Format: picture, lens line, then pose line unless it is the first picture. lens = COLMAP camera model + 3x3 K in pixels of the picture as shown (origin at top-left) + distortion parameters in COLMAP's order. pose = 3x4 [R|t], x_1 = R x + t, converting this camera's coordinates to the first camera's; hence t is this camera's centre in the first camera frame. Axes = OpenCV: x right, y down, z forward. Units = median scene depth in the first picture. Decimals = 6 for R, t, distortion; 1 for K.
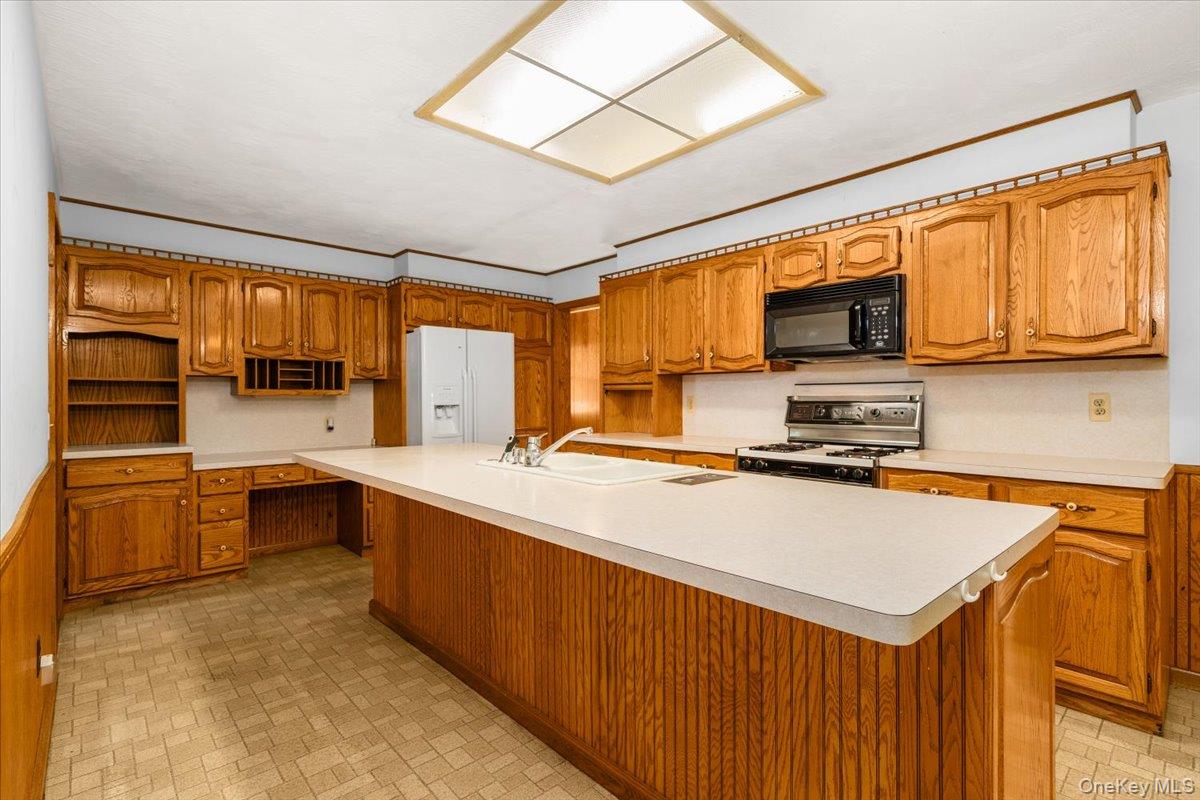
lens RADIAL K [[565.7, 0, 596.2], [0, 565.7, 399.9], [0, 0, 1]] dist [0.000074, 0.000705]
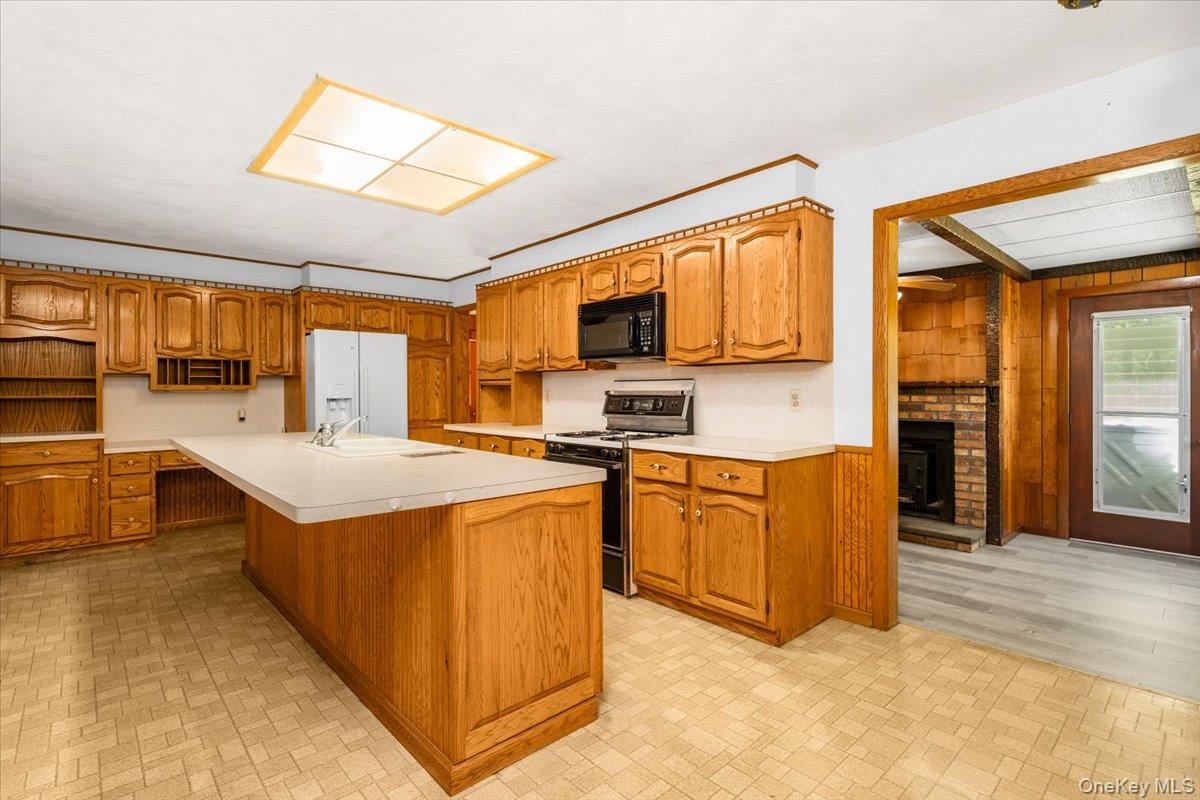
lens RADIAL K [[574.8, 0, 590.5], [0, 574.8, 391.0], [0, 0, 1]] dist [0.001486, 0.000414]
pose [[0.999976, -0.000559, -0.006887, 0.313880], [0.000540, 0.999996, -0.002765, -0.002790], [0.006889, 0.002761, 0.999972, -0.198129]]
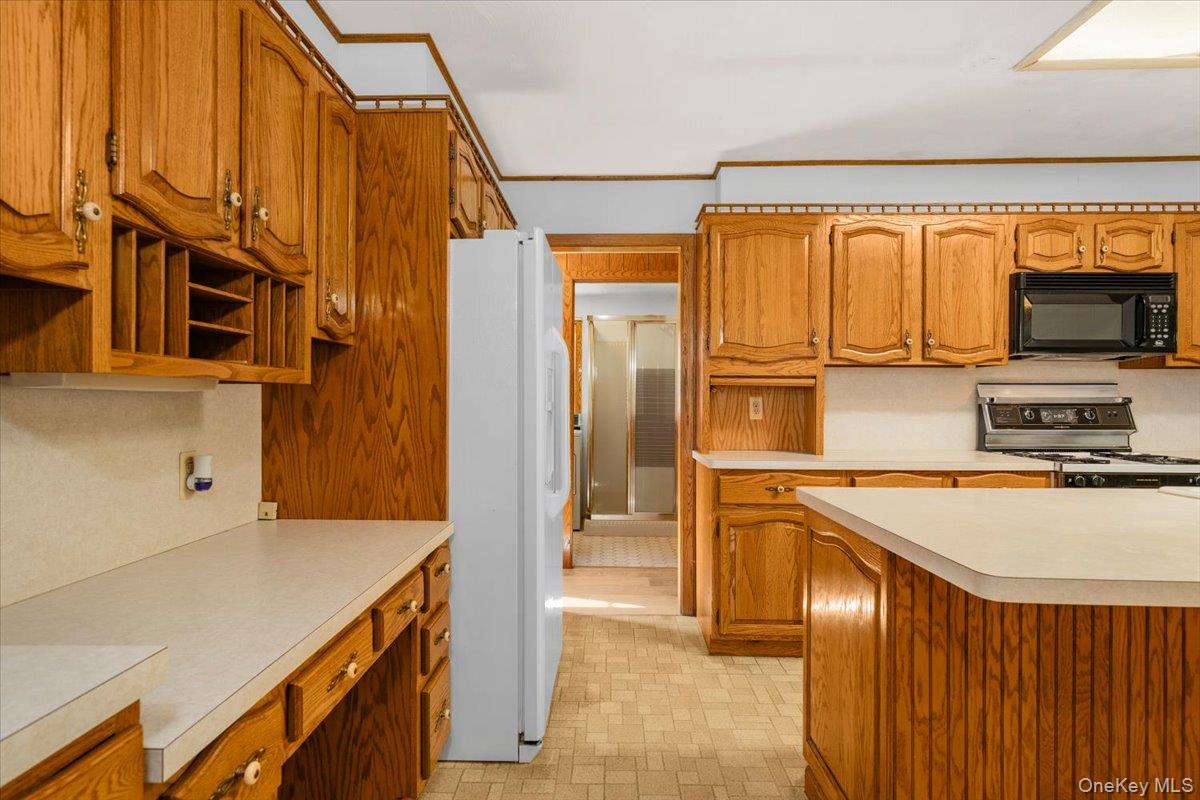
lens RADIAL K [[605.6, 0, 599.0], [0, 605.6, 397.9], [0, 0, 1]] dist [0.000159, 0.000339]
pose [[0.687250, 0.004182, 0.726409, -0.721882], [-0.002899, 0.999991, -0.003014, -0.000788], [-0.726415, -0.000034, 0.687256, 0.798650]]
